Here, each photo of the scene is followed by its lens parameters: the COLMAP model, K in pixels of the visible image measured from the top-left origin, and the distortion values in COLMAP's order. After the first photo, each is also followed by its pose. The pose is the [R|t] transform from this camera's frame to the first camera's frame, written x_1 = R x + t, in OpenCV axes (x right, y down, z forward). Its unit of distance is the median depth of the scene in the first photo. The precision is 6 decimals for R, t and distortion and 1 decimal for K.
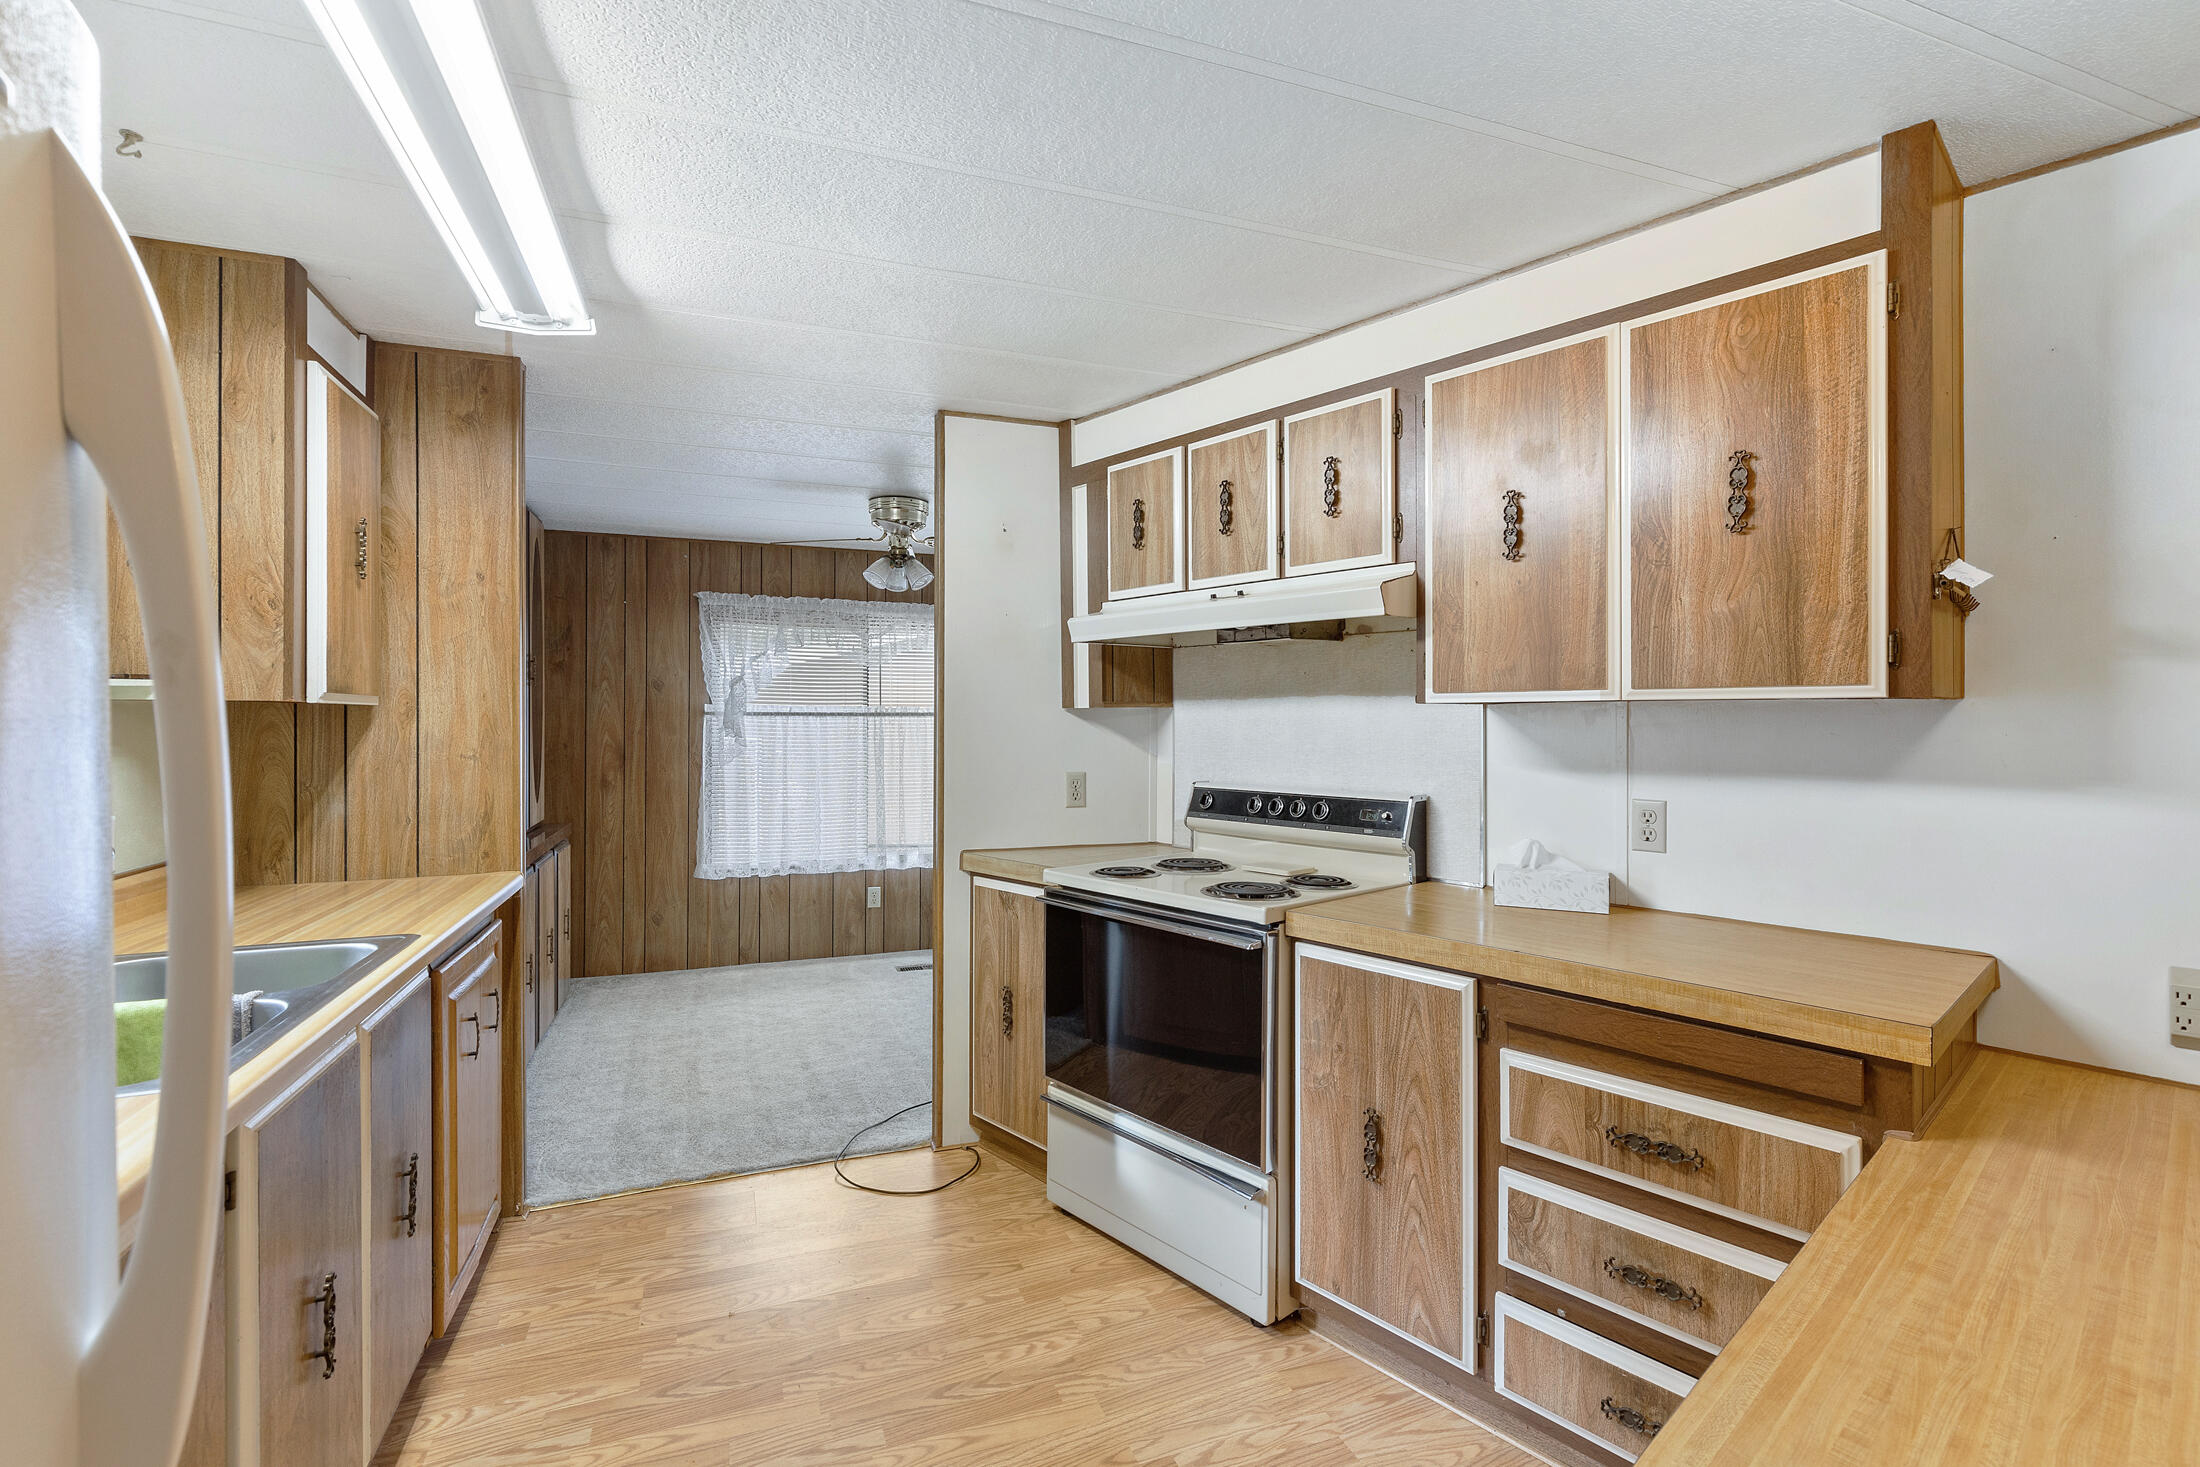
lens RADIAL K [[985.6, 0, 1105.9], [0, 985.6, 724.4], [0, 0, 1]] dist [0.000117, 0.000138]
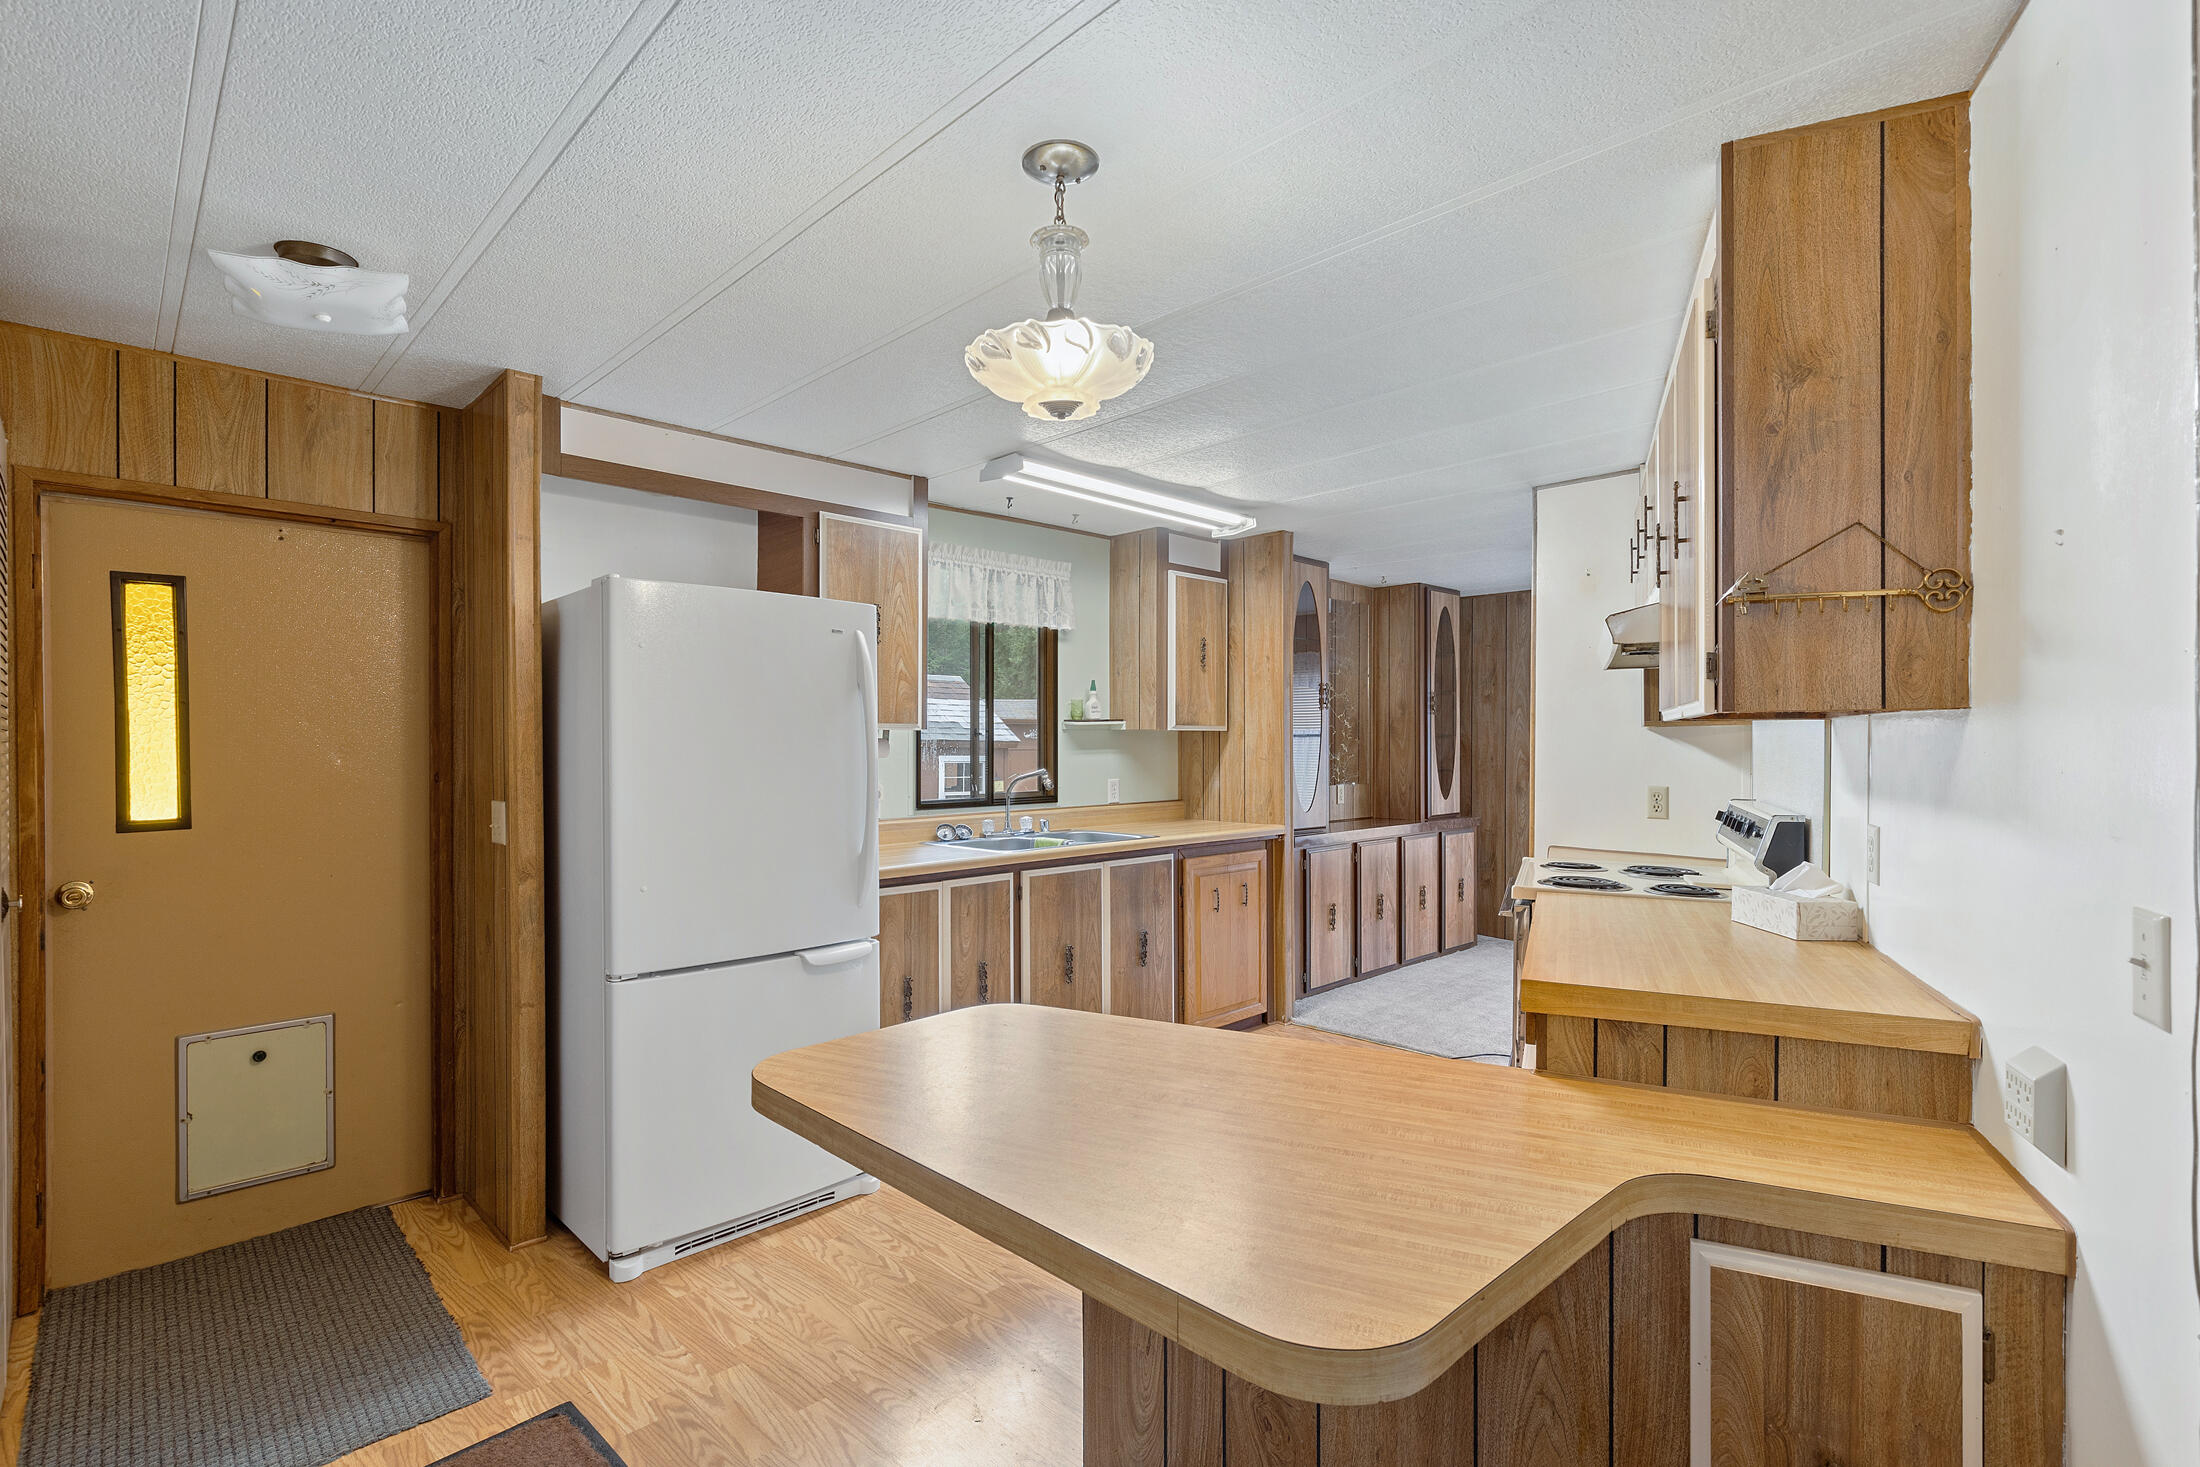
lens RADIAL K [[1012.9, 0, 1105.3], [0, 1012.9, 741.0], [0, 0, 1]] dist [-0.000931, -0.000304]
pose [[0.398512, -0.000315, -0.917163, 0.940196], [-0.004894, 0.999985, -0.002470, 0.006603], [0.917150, 0.005473, 0.398505, 0.001166]]
